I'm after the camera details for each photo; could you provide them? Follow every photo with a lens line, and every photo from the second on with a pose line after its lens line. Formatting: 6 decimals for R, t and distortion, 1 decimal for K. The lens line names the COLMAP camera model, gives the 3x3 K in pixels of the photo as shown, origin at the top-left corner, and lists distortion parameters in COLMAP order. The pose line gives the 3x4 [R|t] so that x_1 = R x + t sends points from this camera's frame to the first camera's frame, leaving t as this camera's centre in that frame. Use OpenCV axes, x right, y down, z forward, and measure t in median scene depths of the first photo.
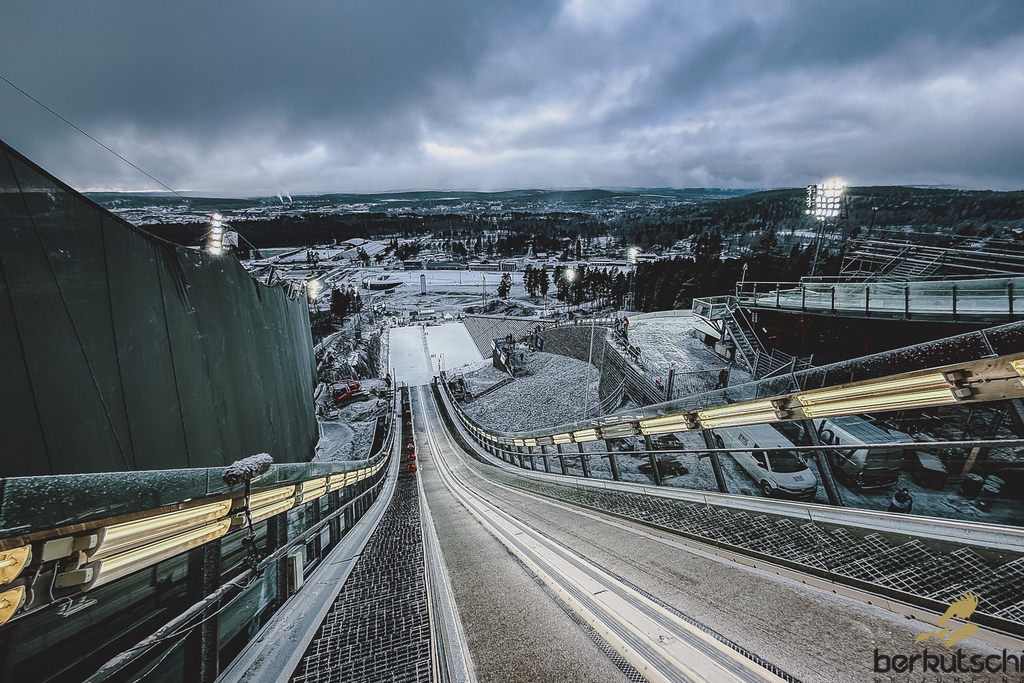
lens RADIAL K [[416.5, 0, 512.0], [0, 416.5, 341.5], [0, 0, 1]] dist [-0.000914, 0.000143]
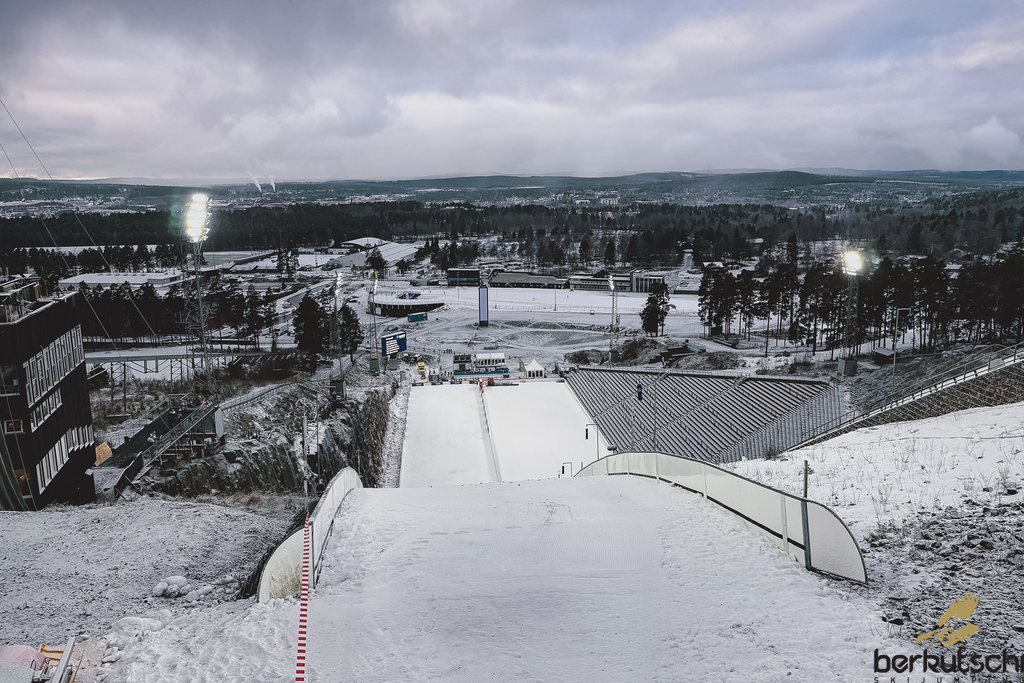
lens RADIAL K [[719.1, 0, 512.0], [0, 719.1, 341.5], [0, 0, 1]] dist [-0.004284, -0.005268]
pose [[0.987343, 0.034875, -0.154716, -0.035316], [-0.054995, 0.990282, -0.127738, 0.009824], [0.148757, 0.134629, 0.979666, 0.132325]]
